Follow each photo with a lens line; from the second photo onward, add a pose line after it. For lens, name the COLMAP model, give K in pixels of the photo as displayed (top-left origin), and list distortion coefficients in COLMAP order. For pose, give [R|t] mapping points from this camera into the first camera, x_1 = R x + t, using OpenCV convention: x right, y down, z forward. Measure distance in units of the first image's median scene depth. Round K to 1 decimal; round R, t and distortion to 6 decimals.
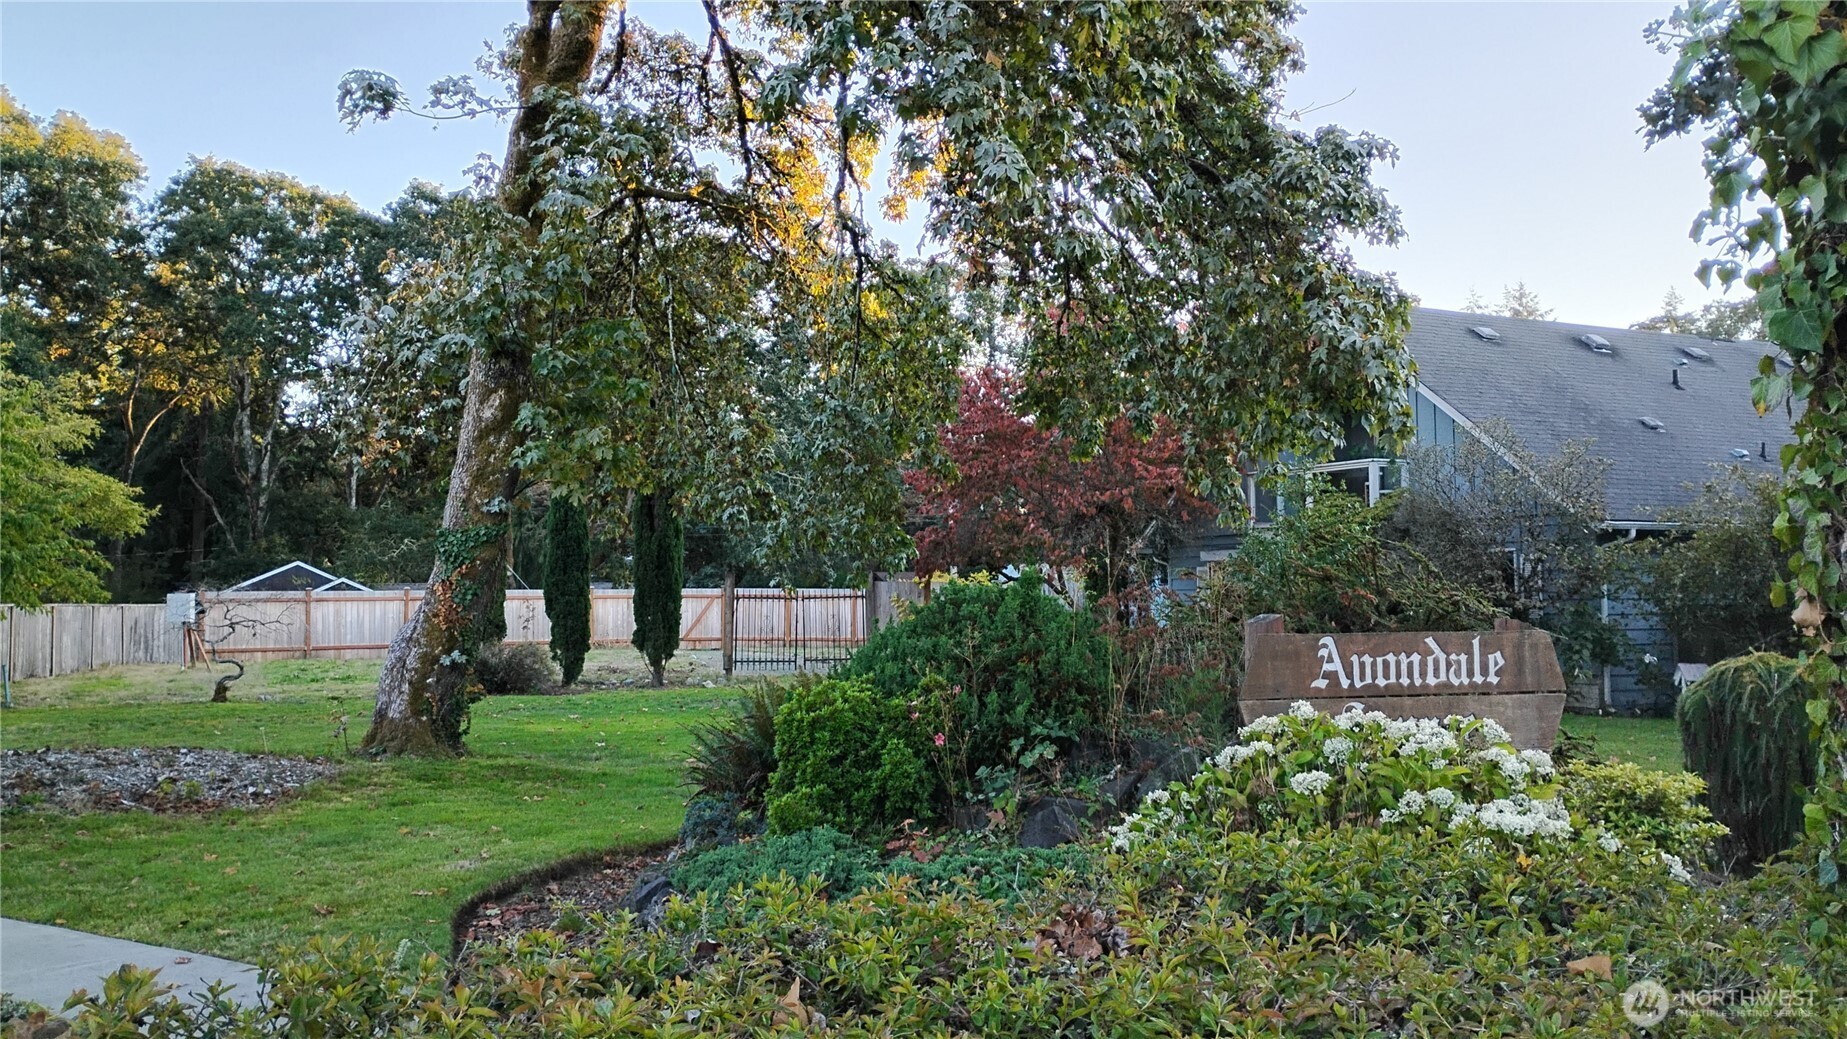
lens RADIAL K [[1518.8, 0, 929.5], [0, 1518.8, 512.4], [0, 0, 1]] dist [0.054572, -0.048950]
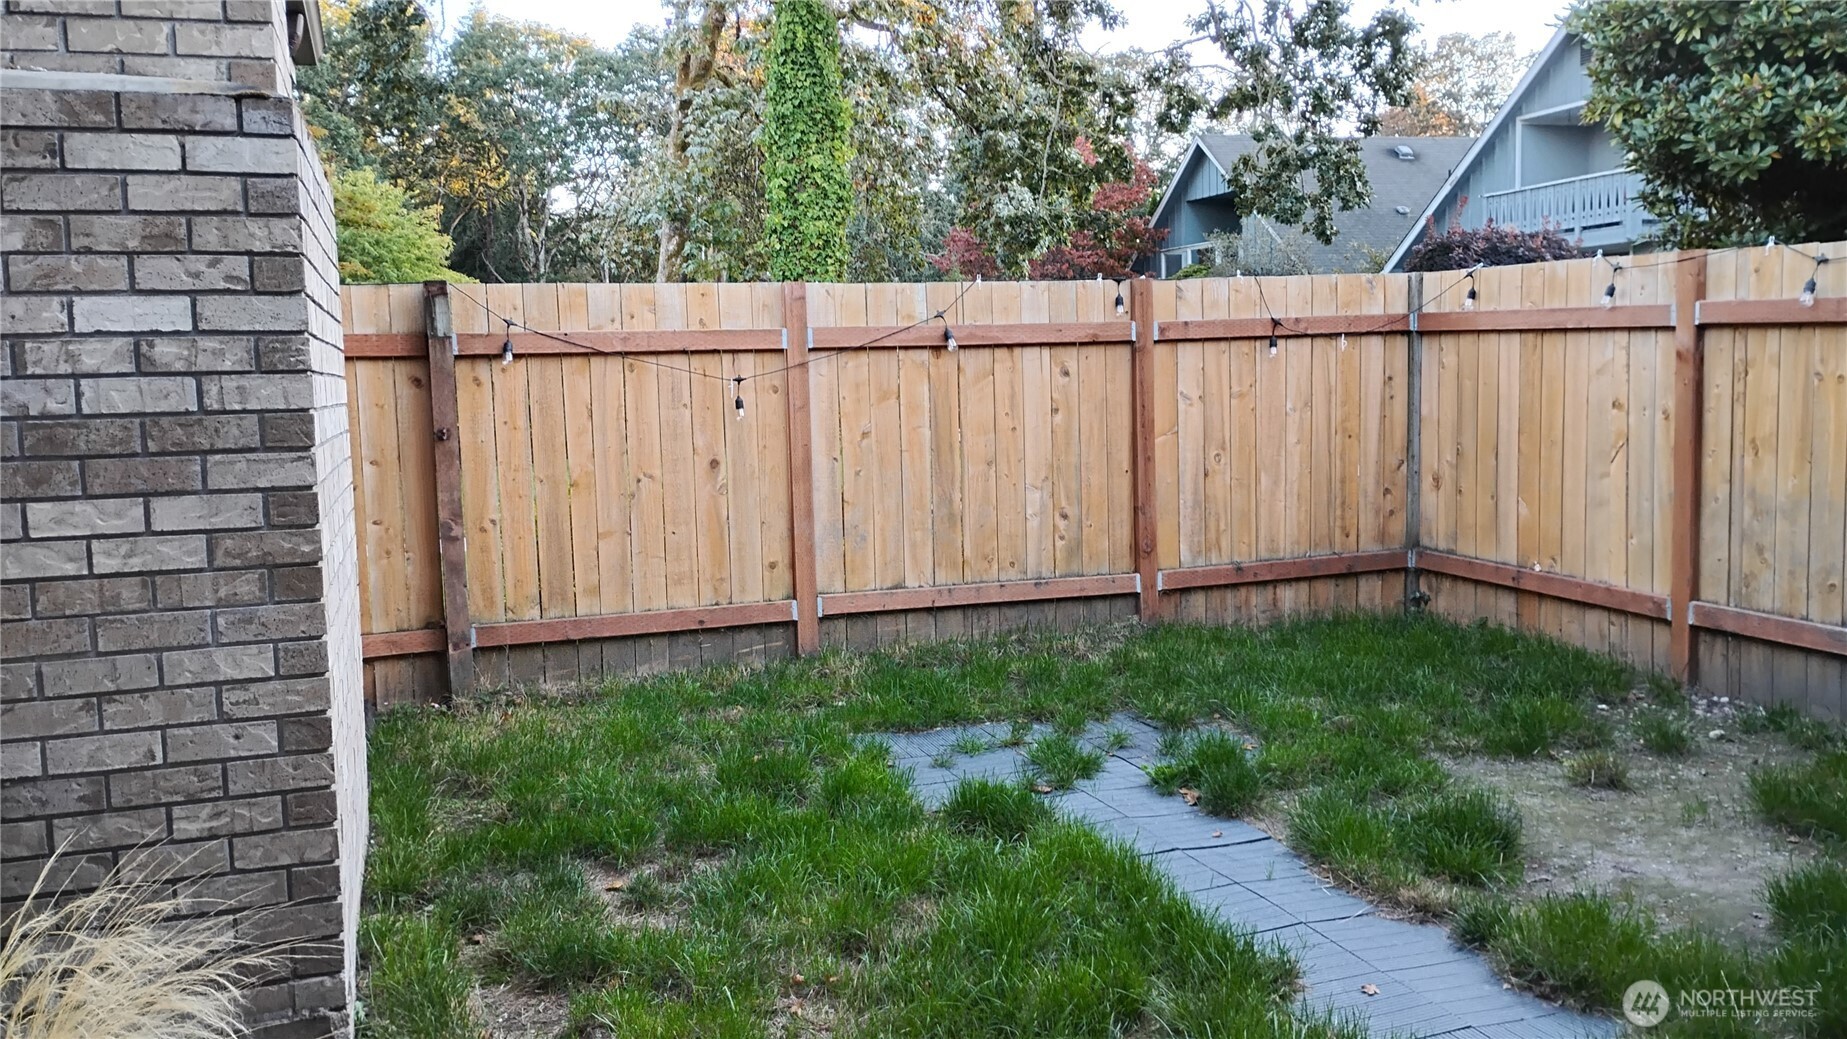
lens RADIAL K [[1518.8, 0, 908.7], [0, 1518.8, 516.0], [0, 0, 1]] dist [0.054572, -0.048950]
pose [[0.986050, -0.005011, -0.166377, 0.401256], [0.030997, 0.987590, 0.153967, -0.010710], [0.163540, -0.156976, 0.973968, -1.112387]]
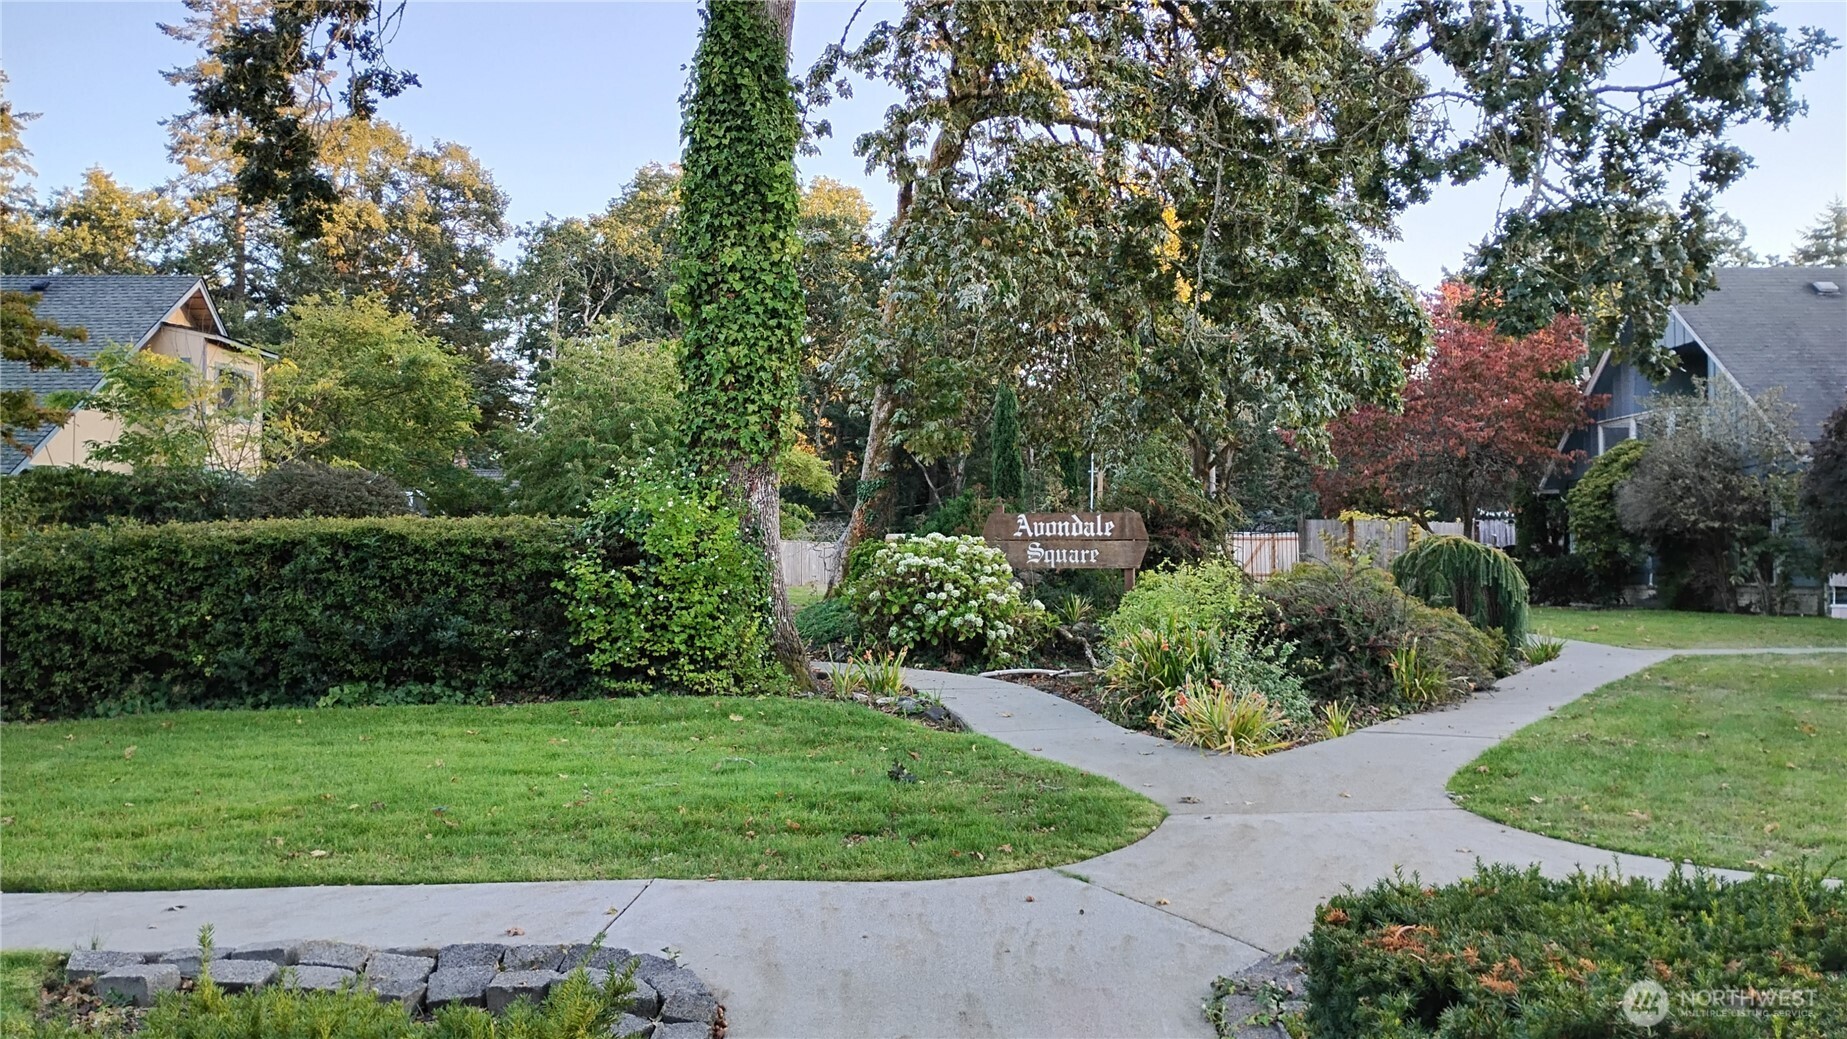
lens RADIAL K [[1518.8, 0, 921.8], [0, 1518.8, 524.3], [0, 0, 1]] dist [0.054572, -0.048950]
pose [[0.878423, -0.006528, -0.477839, 0.593077], [0.022553, 0.999359, 0.027806, 0.014062], [0.477351, -0.035203, 0.878007, -0.532389]]
